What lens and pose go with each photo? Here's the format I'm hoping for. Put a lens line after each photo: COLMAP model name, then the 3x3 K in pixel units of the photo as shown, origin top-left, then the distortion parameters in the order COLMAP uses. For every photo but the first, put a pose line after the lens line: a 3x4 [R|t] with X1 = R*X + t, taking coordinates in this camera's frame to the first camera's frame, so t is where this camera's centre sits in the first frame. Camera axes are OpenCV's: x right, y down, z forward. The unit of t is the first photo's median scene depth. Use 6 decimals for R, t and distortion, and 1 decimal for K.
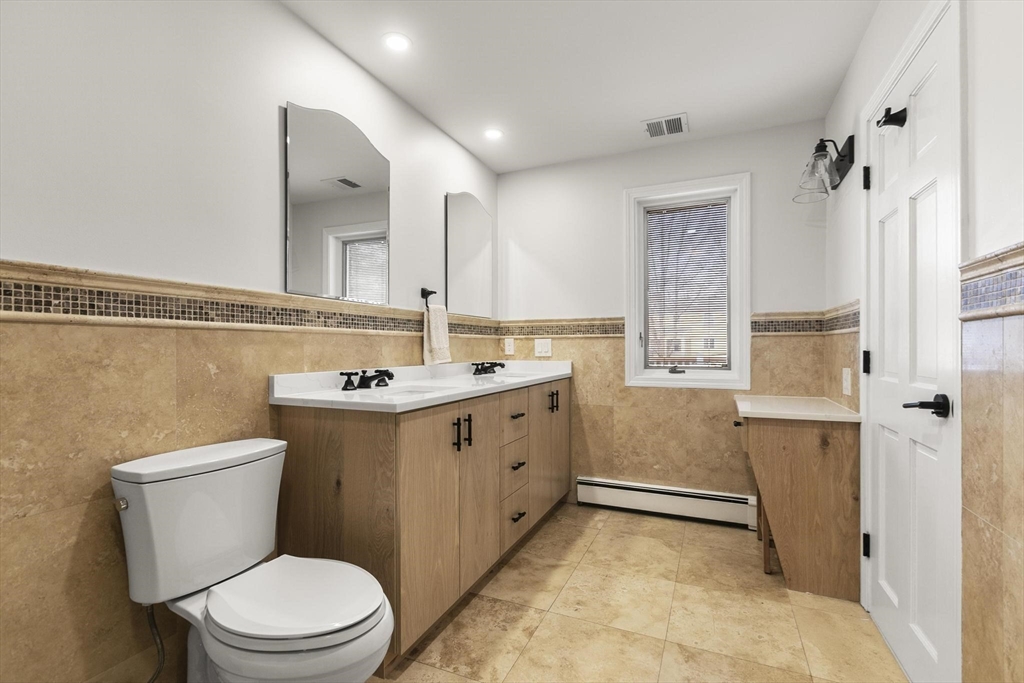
lens RADIAL K [[457.2, 0, 513.1], [0, 457.2, 342.9], [0, 0, 1]] dist [-0.000366, 0.000890]
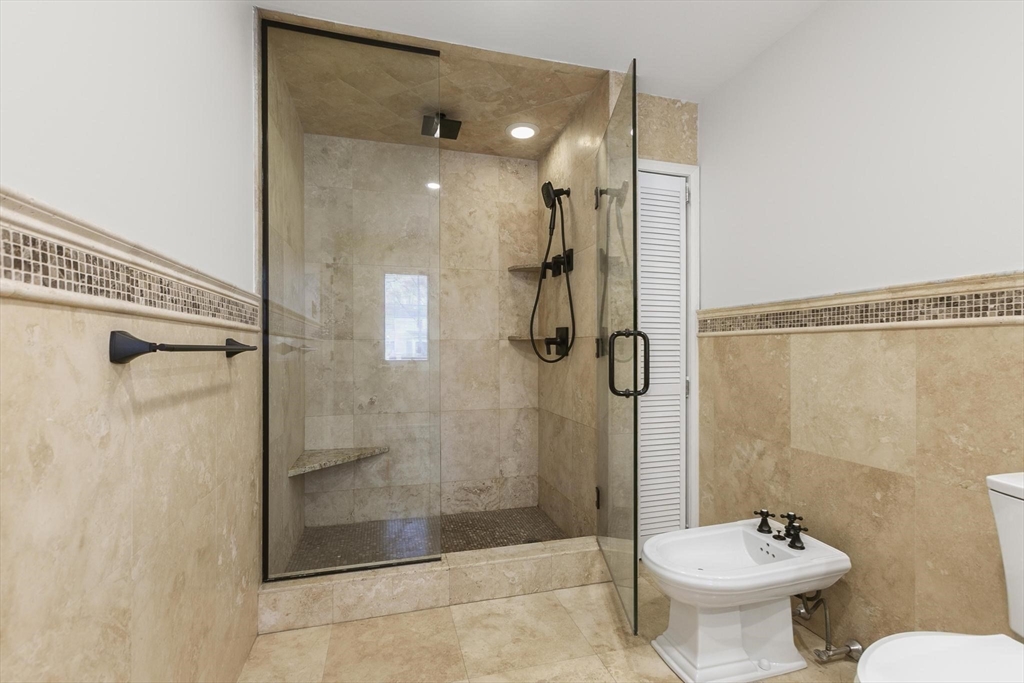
lens RADIAL K [[457.2, 0, 516.0], [0, 457.2, 346.1], [0, 0, 1]] dist [-0.000366, 0.000890]
pose [[-0.770796, -0.007151, -0.637041, 0.575125], [0.003668, 0.999871, -0.015662, 0.018967], [0.637071, -0.014409, -0.770670, 1.107668]]
